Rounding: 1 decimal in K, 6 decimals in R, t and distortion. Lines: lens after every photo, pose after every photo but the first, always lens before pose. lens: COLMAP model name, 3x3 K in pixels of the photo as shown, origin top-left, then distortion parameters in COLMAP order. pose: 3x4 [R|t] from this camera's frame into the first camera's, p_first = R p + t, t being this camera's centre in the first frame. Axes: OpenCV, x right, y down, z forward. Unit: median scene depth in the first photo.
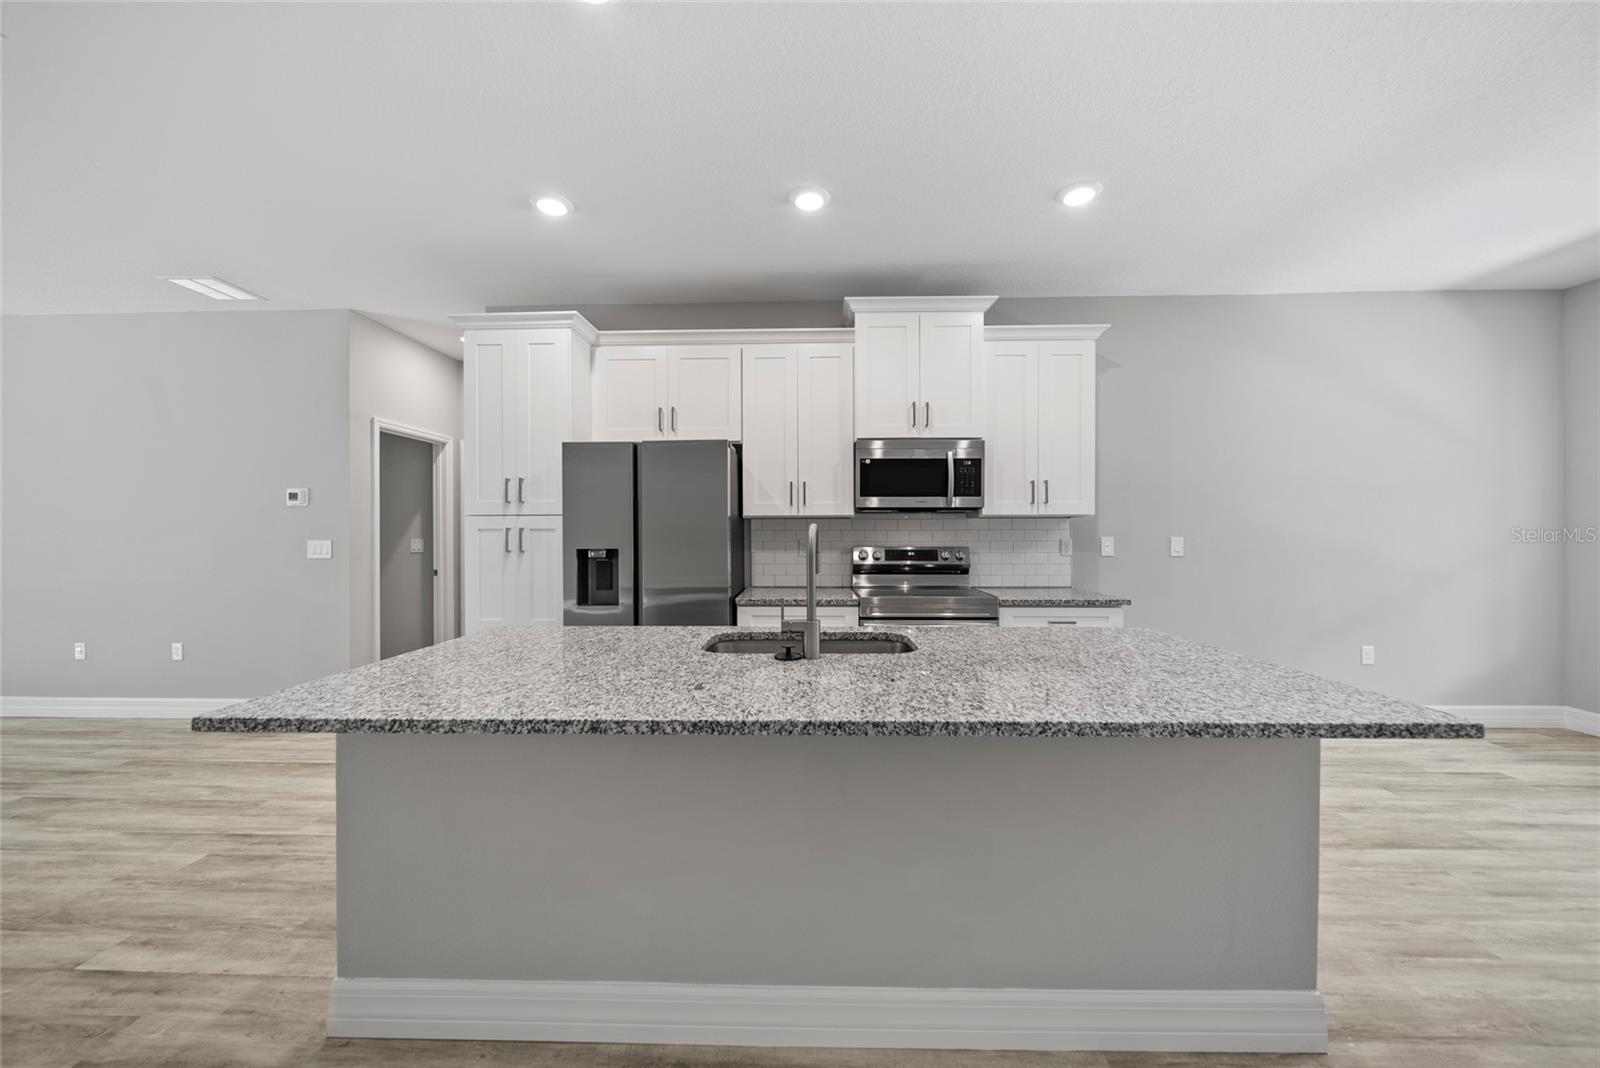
lens RADIAL K [[569.8, 0, 795.6], [0, 569.8, 532.6], [0, 0, 1]] dist [-0.003880, -0.000201]
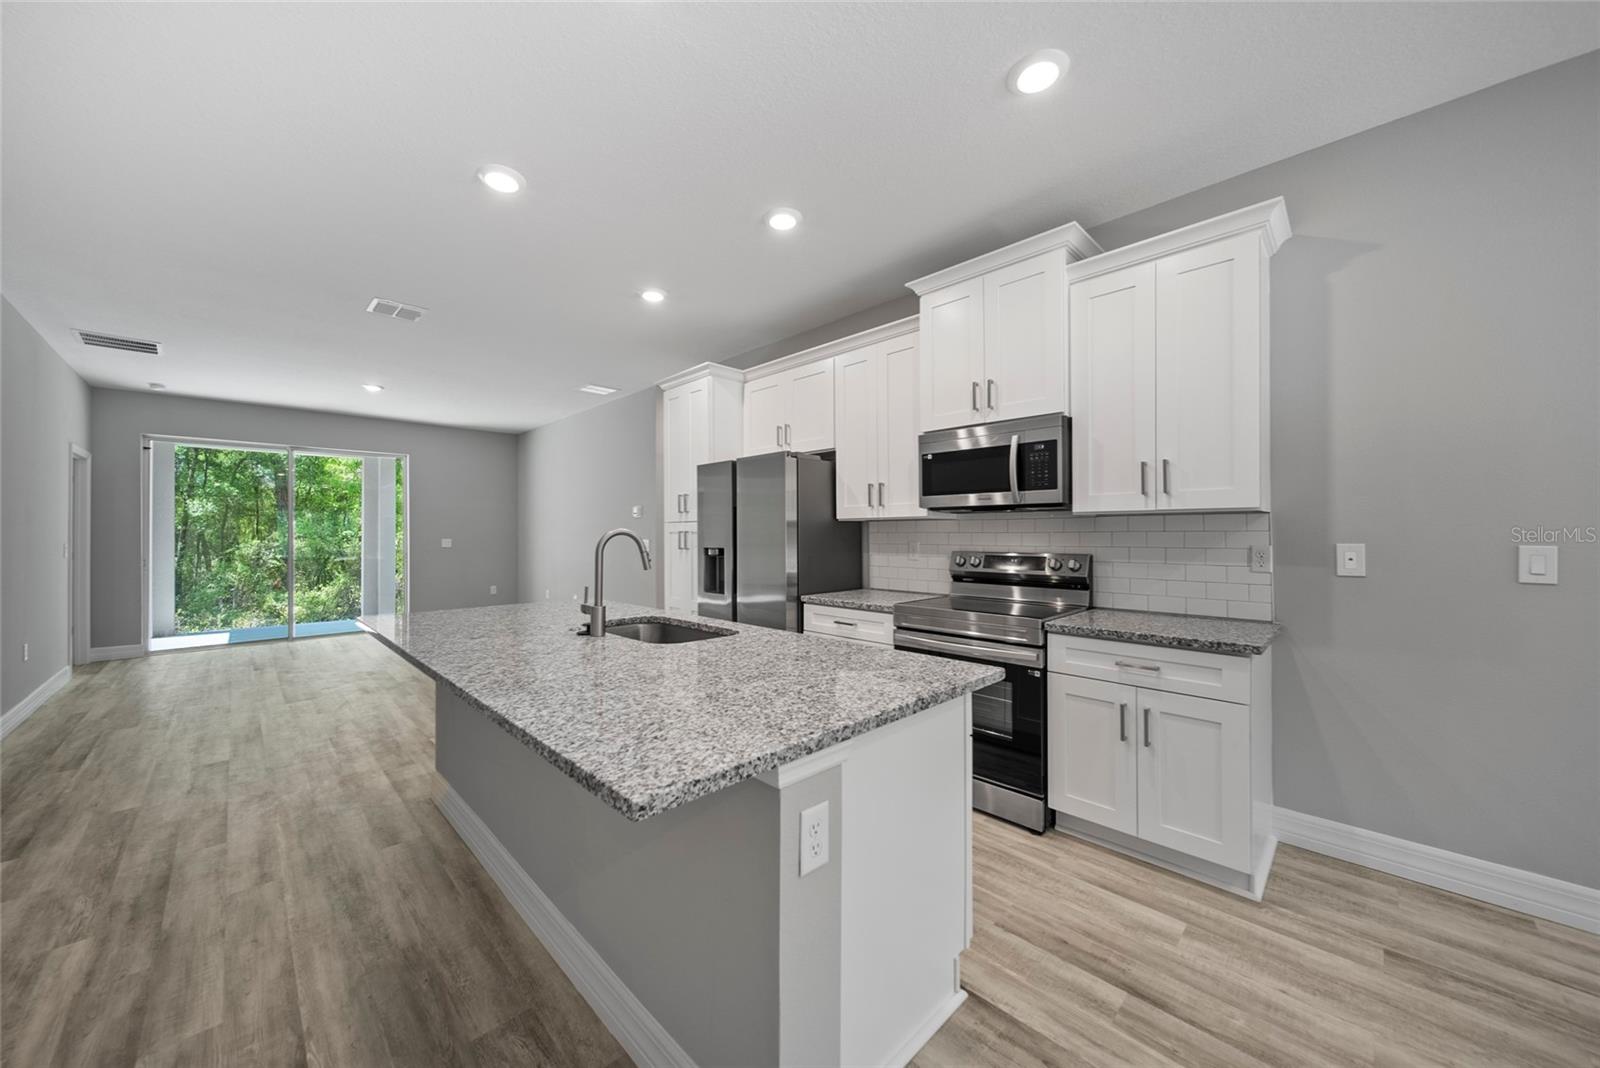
lens RADIAL K [[569.8, 0, 795.6], [0, 569.8, 532.6], [0, 0, 1]] dist [-0.003880, -0.000201]
pose [[0.724107, -0.001649, -0.689686, 0.596836], [-0.000852, 0.999994, -0.003285, -0.001114], [0.689687, 0.002967, 0.724101, 0.196257]]
